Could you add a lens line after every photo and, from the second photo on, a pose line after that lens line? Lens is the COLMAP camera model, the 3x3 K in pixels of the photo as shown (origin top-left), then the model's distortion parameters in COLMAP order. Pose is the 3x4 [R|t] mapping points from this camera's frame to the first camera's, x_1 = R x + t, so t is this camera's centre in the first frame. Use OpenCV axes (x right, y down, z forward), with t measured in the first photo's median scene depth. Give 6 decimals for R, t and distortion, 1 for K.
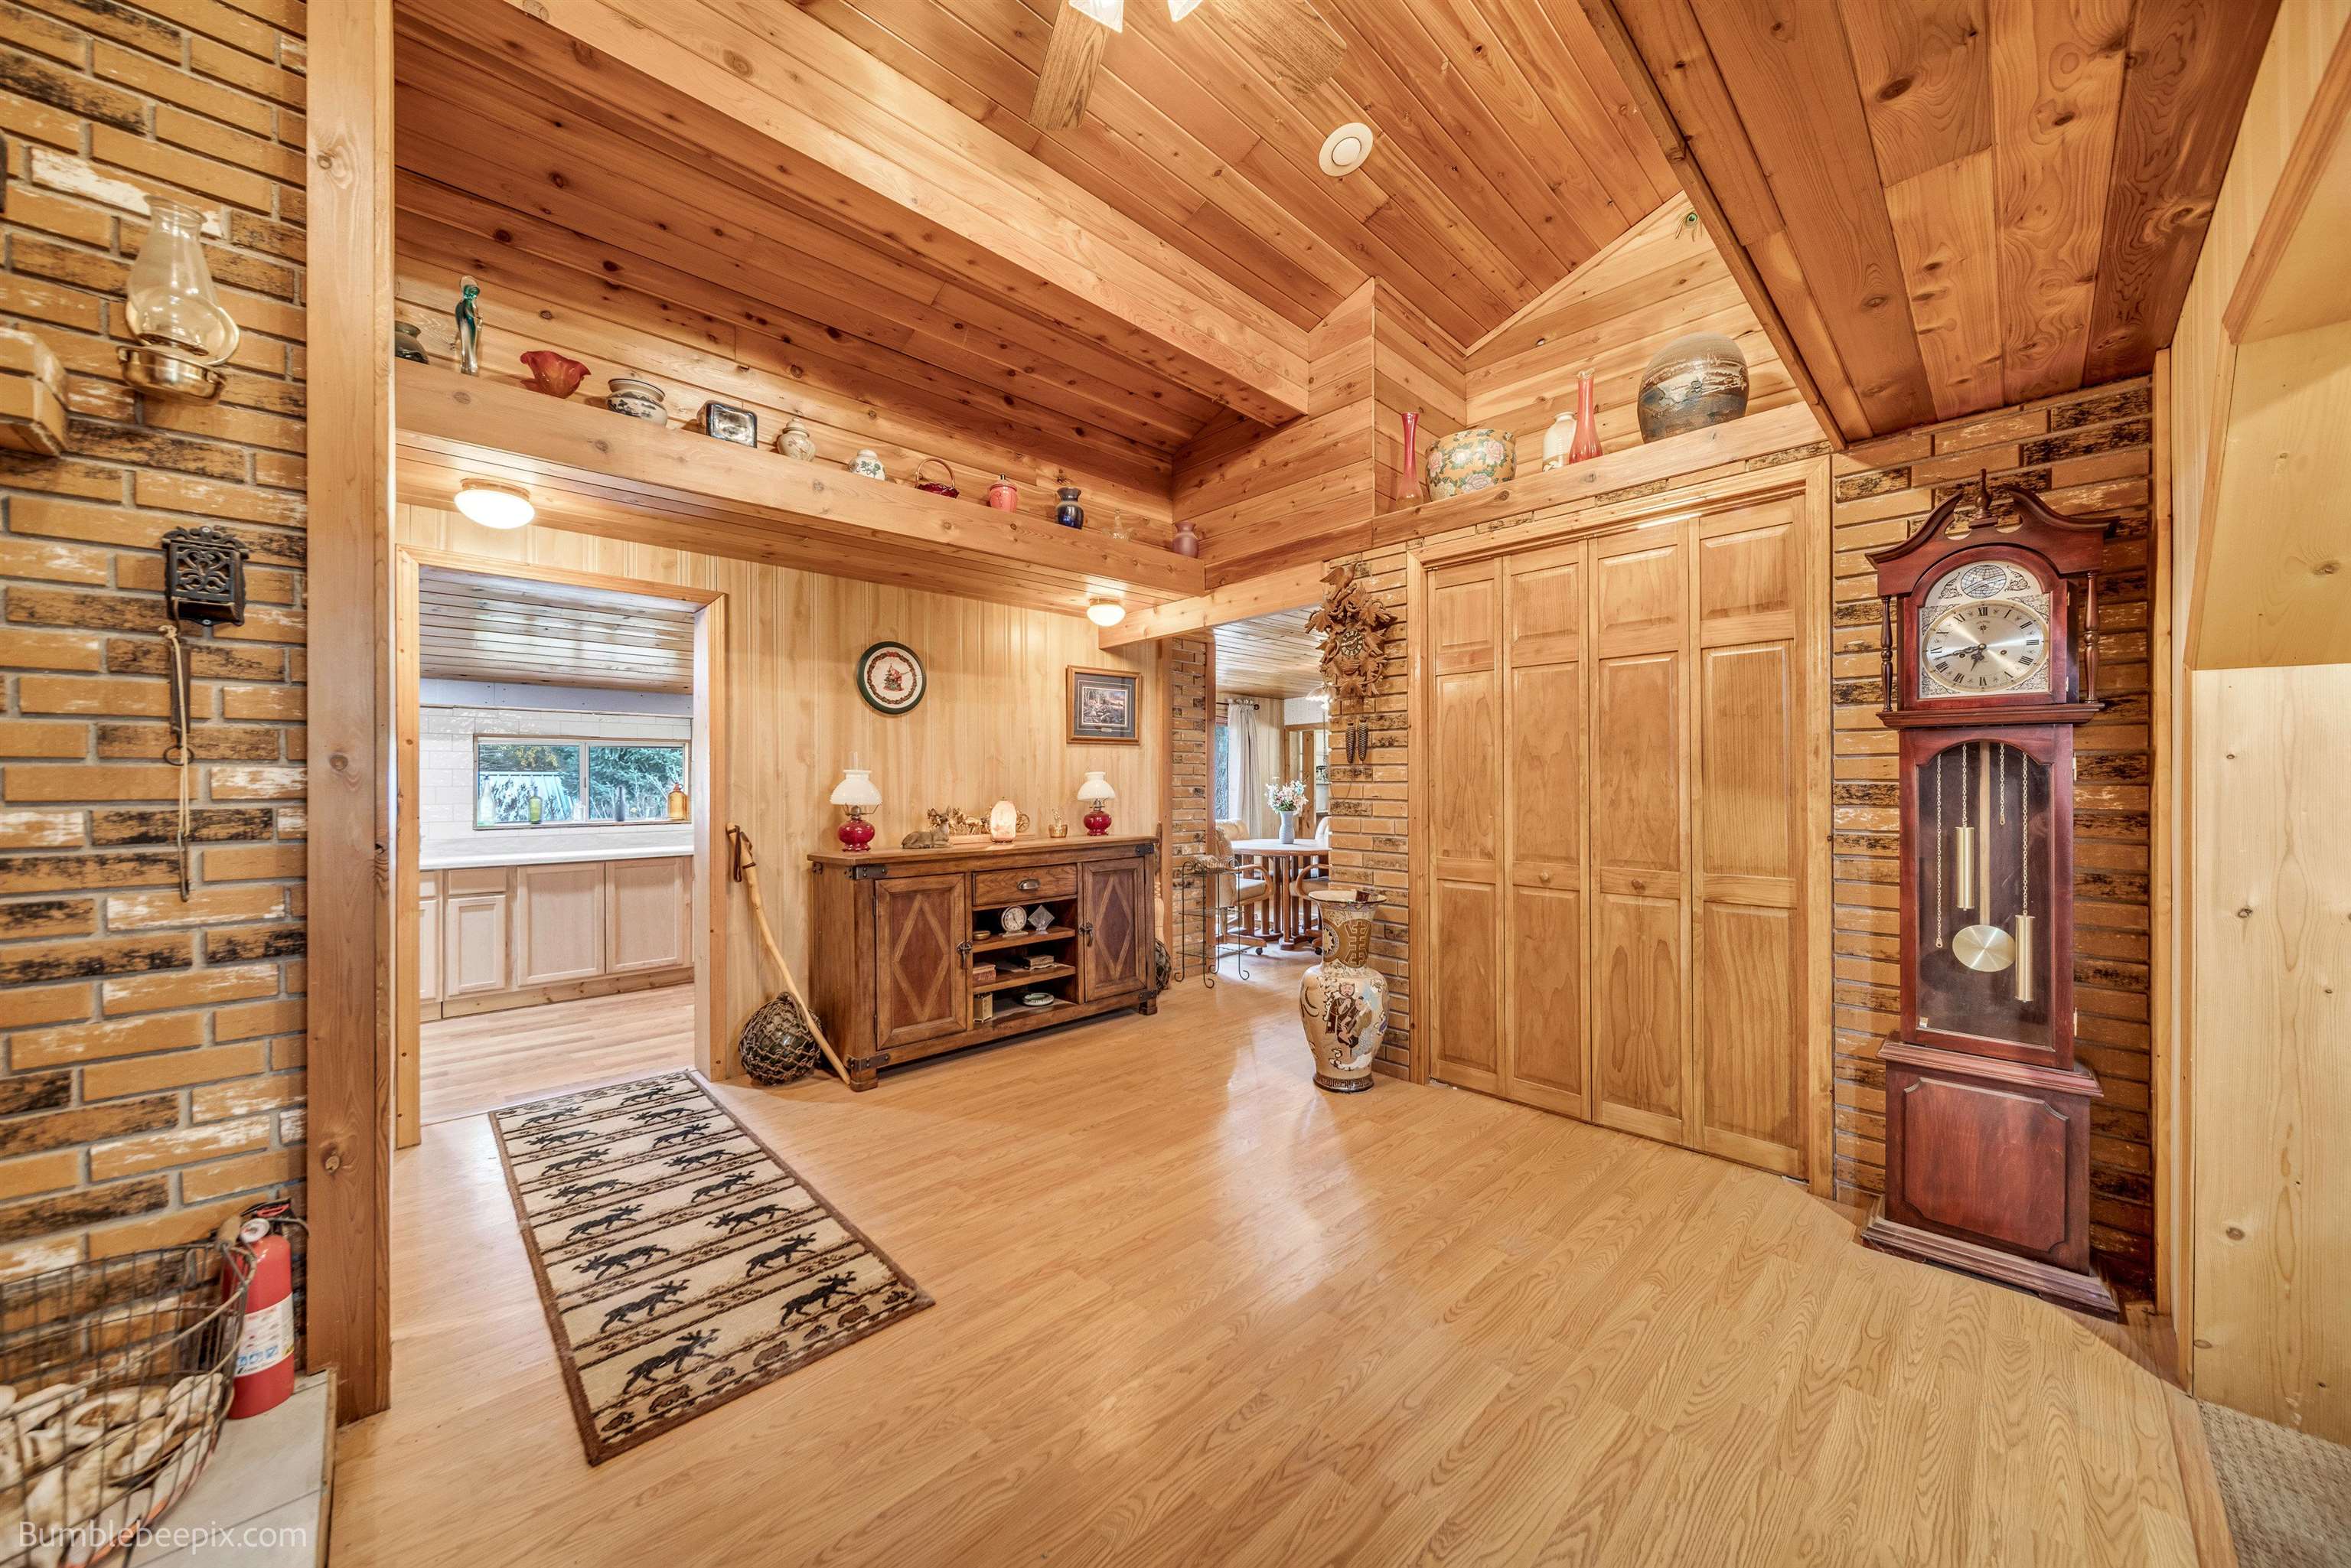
lens RADIAL K [[820.1, 0, 1173.3], [0, 820.1, 784.9], [0, 0, 1]] dist [0.000056, -0.000017]
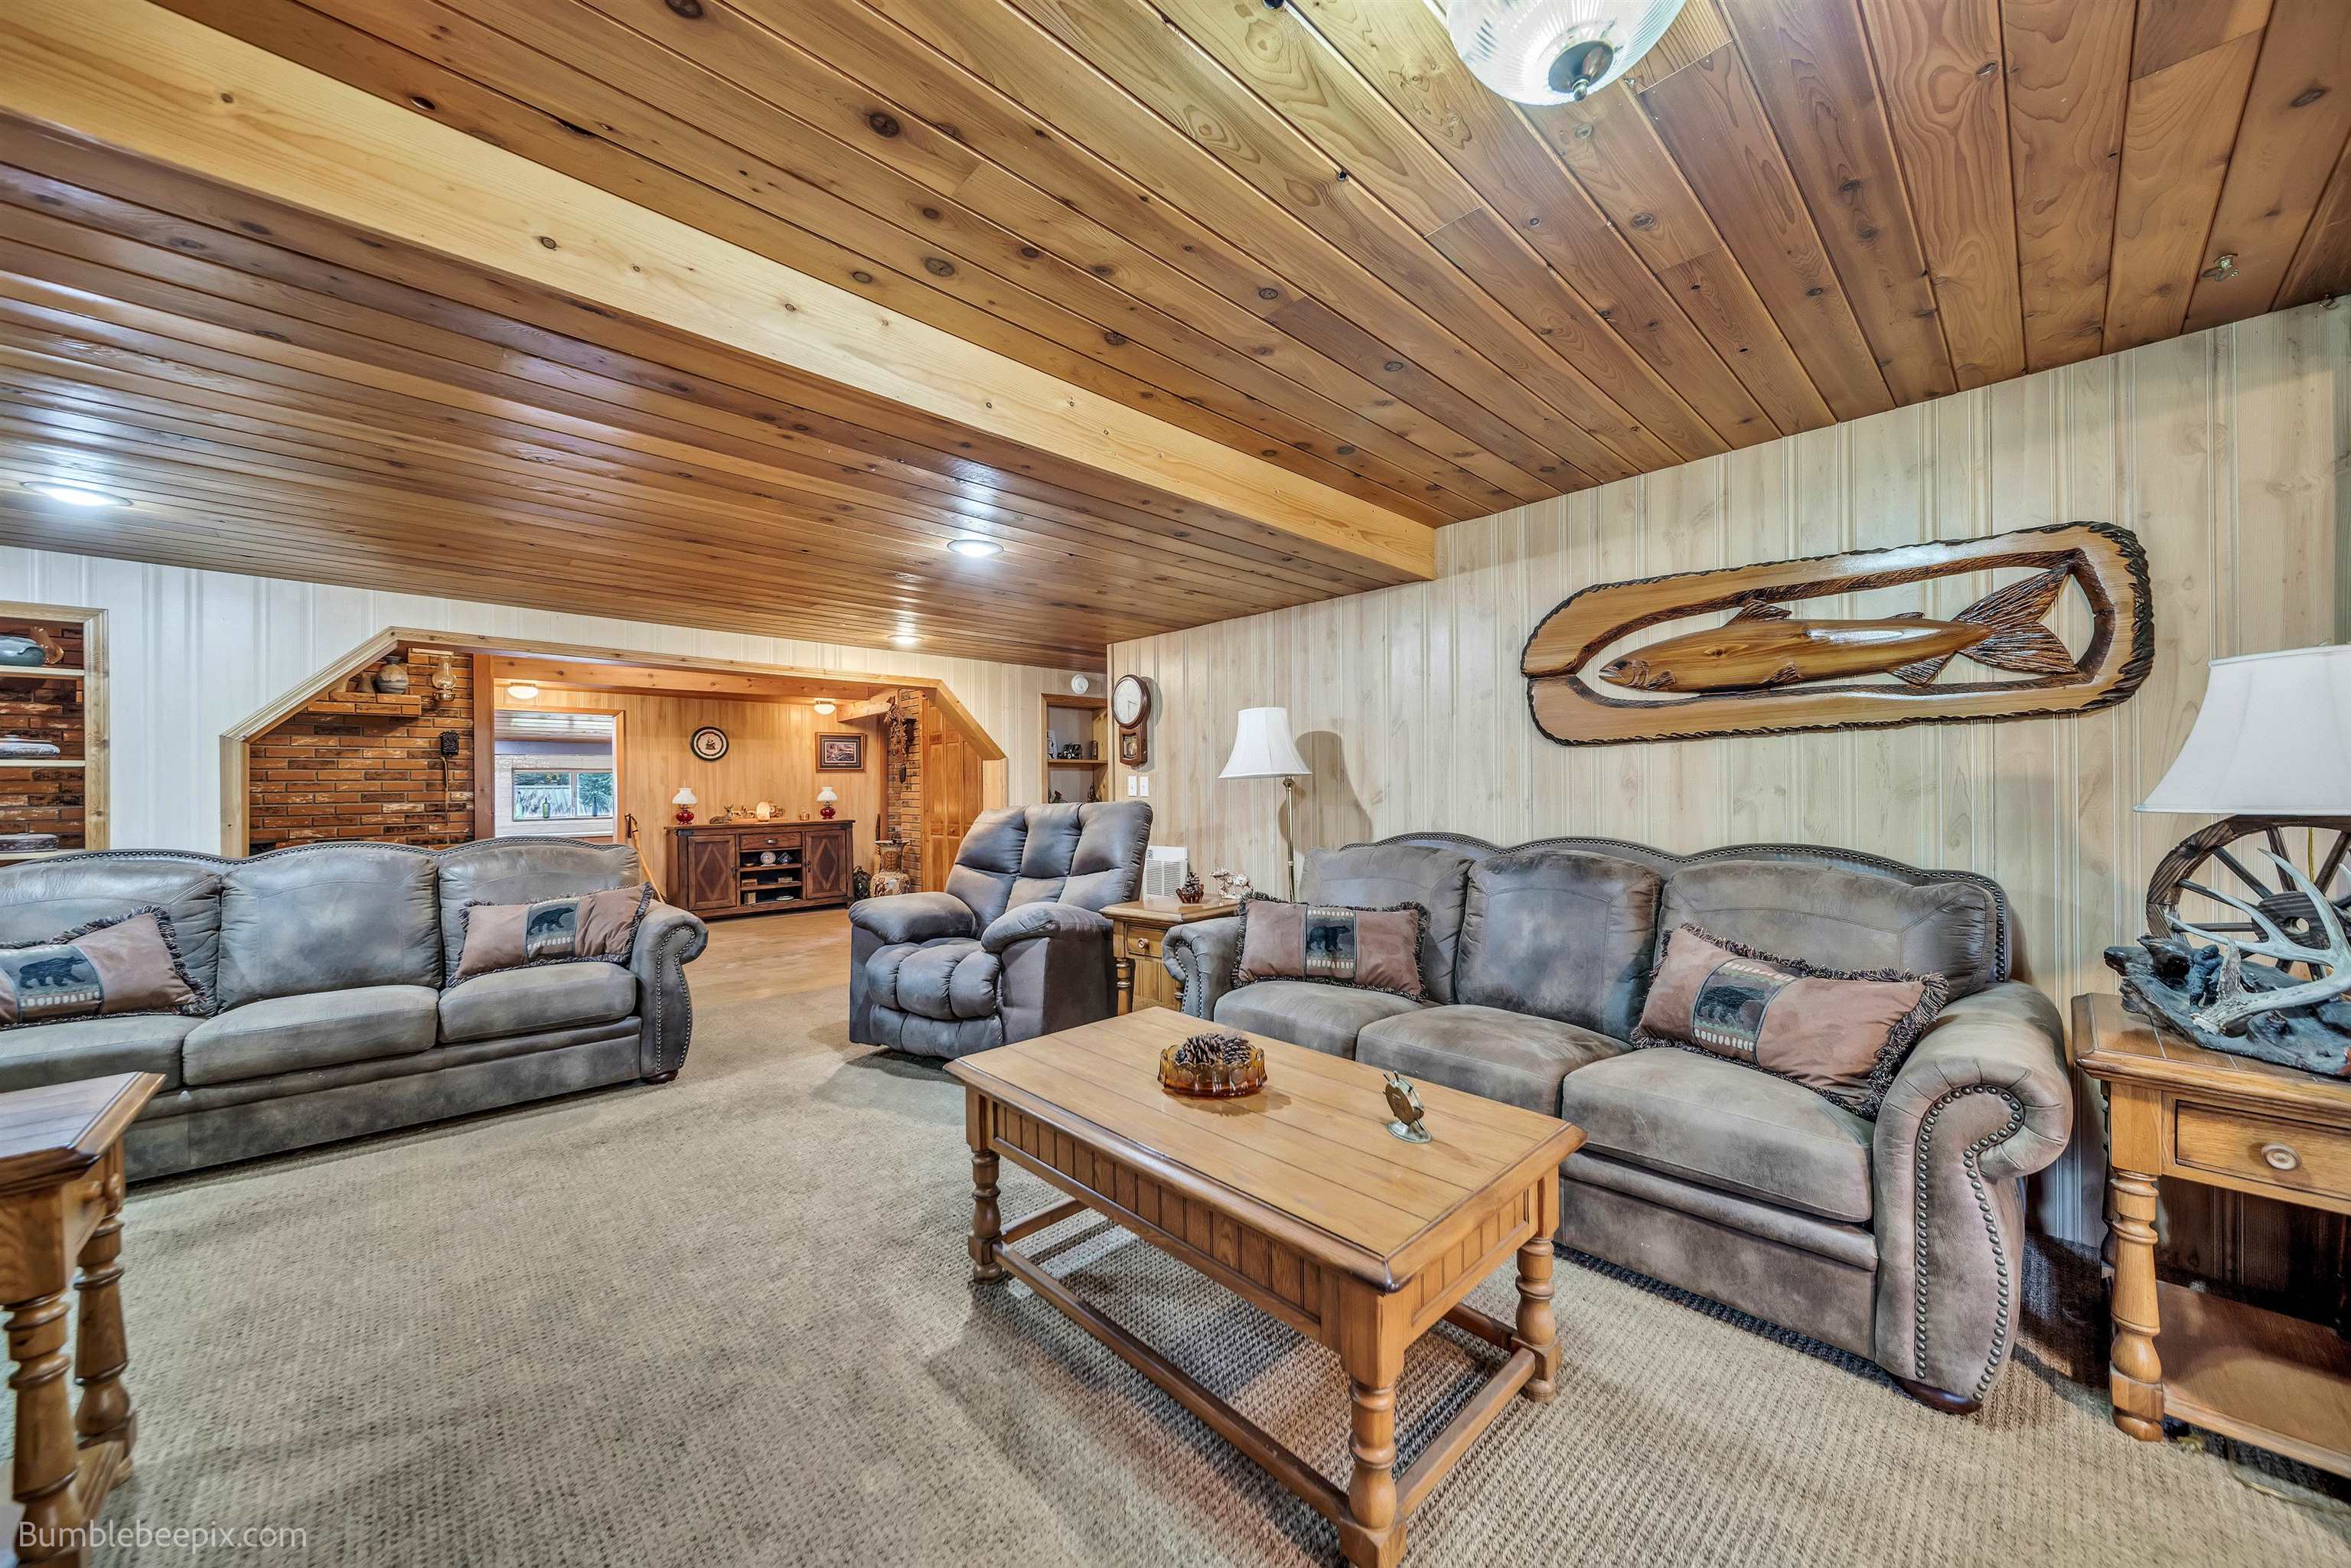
lens RADIAL K [[820.1, 0, 1178.3], [0, 820.1, 785.9], [0, 0, 1]] dist [0.000056, -0.000017]
pose [[0.999721, -0.008806, -0.021912, 0.973238], [0.008698, 0.999949, -0.005041, -0.001233], [0.021955, 0.004849, 0.999747, -1.160528]]
